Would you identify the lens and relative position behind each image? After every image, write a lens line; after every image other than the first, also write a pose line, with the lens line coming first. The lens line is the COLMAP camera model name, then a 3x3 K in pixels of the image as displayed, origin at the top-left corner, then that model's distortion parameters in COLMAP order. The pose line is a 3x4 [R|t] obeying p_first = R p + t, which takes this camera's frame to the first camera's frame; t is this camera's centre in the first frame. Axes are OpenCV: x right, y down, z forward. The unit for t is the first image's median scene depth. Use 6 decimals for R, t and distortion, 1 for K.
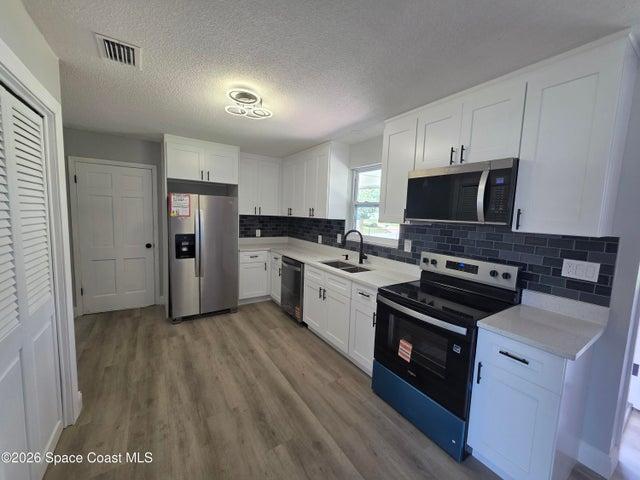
lens RADIAL K [[257.6, 0, 317.9], [0, 257.6, 238.3], [0, 0, 1]] dist [0.001193, 0.000085]
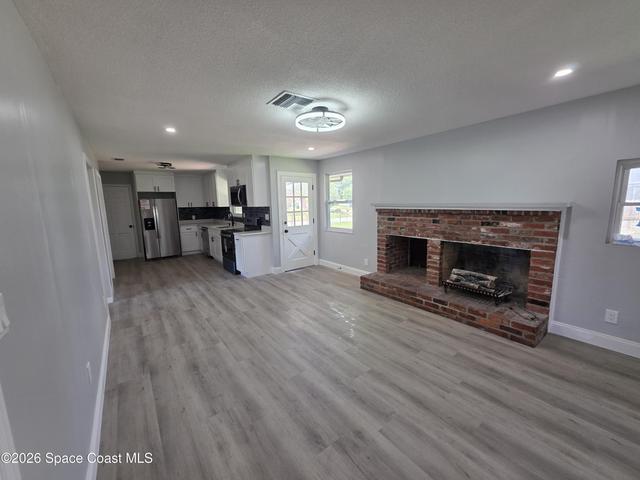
lens RADIAL K [[257.6, 0, 323.3], [0, 257.6, 241.8], [0, 0, 1]] dist [0.001193, 0.000085]
pose [[0.995766, -0.065824, 0.064164, 0.658892], [0.062720, 0.996816, 0.049244, 0.141963], [-0.067201, -0.045011, 0.996724, -1.047503]]
